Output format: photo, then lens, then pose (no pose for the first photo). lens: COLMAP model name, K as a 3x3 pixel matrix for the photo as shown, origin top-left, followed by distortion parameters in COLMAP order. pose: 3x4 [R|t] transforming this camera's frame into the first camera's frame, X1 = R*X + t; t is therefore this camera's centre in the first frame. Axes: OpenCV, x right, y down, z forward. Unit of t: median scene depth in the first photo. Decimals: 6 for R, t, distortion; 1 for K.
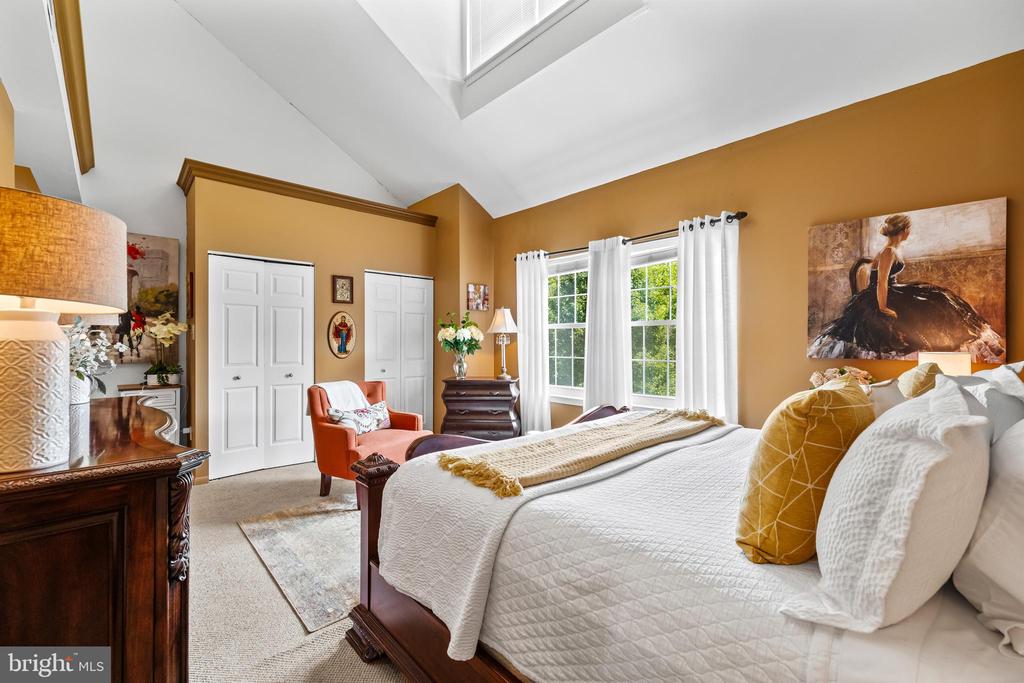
lens RADIAL K [[429.5, 0, 514.4], [0, 429.5, 338.3], [0, 0, 1]] dist [0.001485, 0.000984]
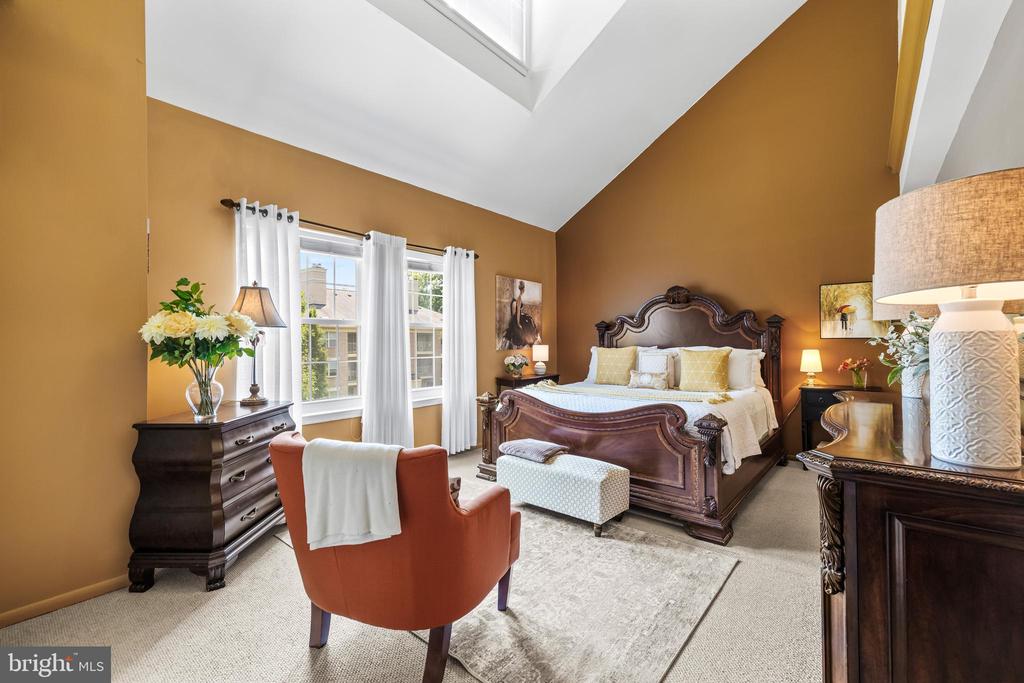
lens RADIAL K [[429.5, 0, 514.4], [0, 429.5, 338.3], [0, 0, 1]] dist [0.001485, 0.000984]
pose [[-0.122072, 0.011030, 0.992460, -1.148412], [0.006150, 0.999927, -0.010357, 0.017680], [-0.992502, 0.004839, -0.122131, 1.242302]]
